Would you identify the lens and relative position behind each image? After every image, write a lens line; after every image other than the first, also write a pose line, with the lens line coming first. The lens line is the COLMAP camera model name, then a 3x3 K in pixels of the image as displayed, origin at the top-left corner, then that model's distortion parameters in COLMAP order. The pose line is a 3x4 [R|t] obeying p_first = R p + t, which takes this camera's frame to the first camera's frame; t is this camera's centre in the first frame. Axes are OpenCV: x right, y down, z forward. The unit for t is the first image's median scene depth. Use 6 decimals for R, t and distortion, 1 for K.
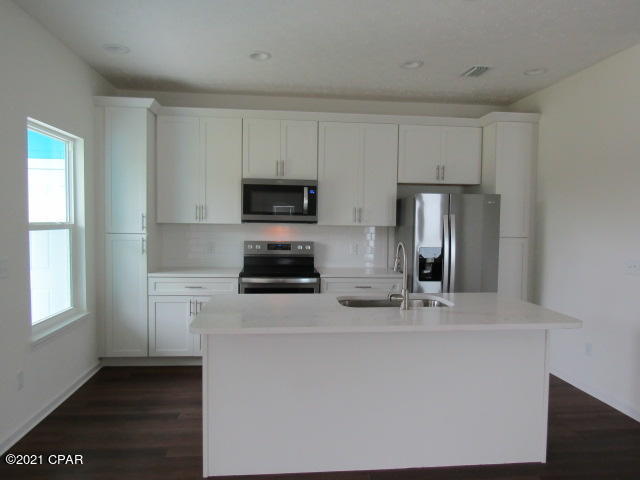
lens RADIAL K [[454.4, 0, 320.0], [0, 454.4, 240.0], [0, 0, 1]] dist [-0.011625, -0.002153]
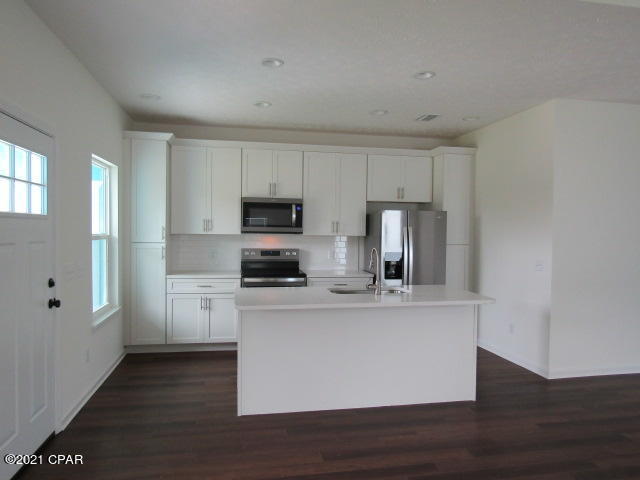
lens RADIAL K [[454.4, 0, 320.0], [0, 454.4, 240.0], [0, 0, 1]] dist [-0.011625, -0.002153]
pose [[0.996215, -0.003436, 0.086850, -0.068698], [0.005120, 0.999803, -0.019176, 0.003958], [-0.086767, 0.019548, 0.996037, -0.237874]]
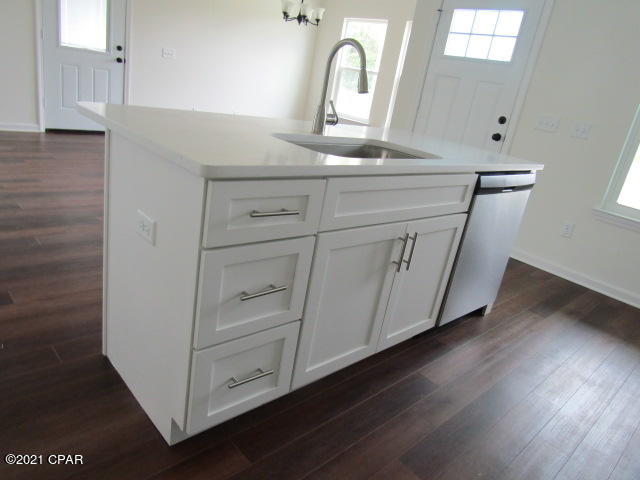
lens RADIAL K [[454.4, 0, 320.0], [0, 454.4, 240.0], [0, 0, 1]] dist [-0.011625, -0.002153]
pose [[-0.787582, 0.065076, -0.612764, 0.388934], [-0.203056, 0.911460, 0.357783, 0.023641], [0.581793, 0.406209, -0.704635, 0.958399]]
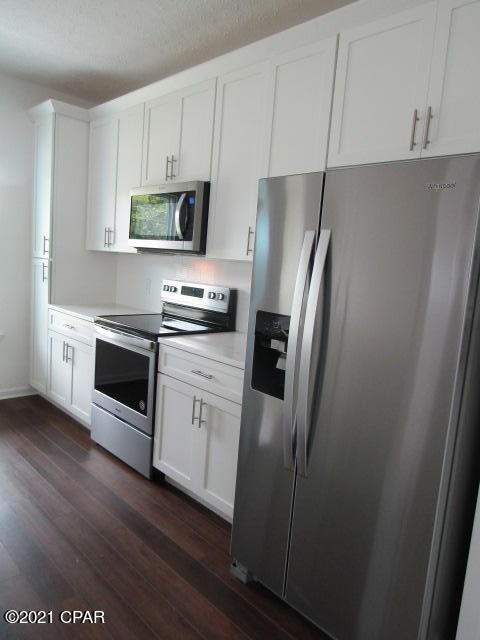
lens RADIAL K [[454.4, 0, 240.0], [0, 454.4, 320.0], [0, 0, 1]] dist [-0.011625, -0.002153]
pose [[0.614252, 0.130532, -0.778239, 0.516292], [-0.099870, 0.991153, 0.087419, -0.009720], [0.782765, 0.024025, 0.621854, 0.693941]]
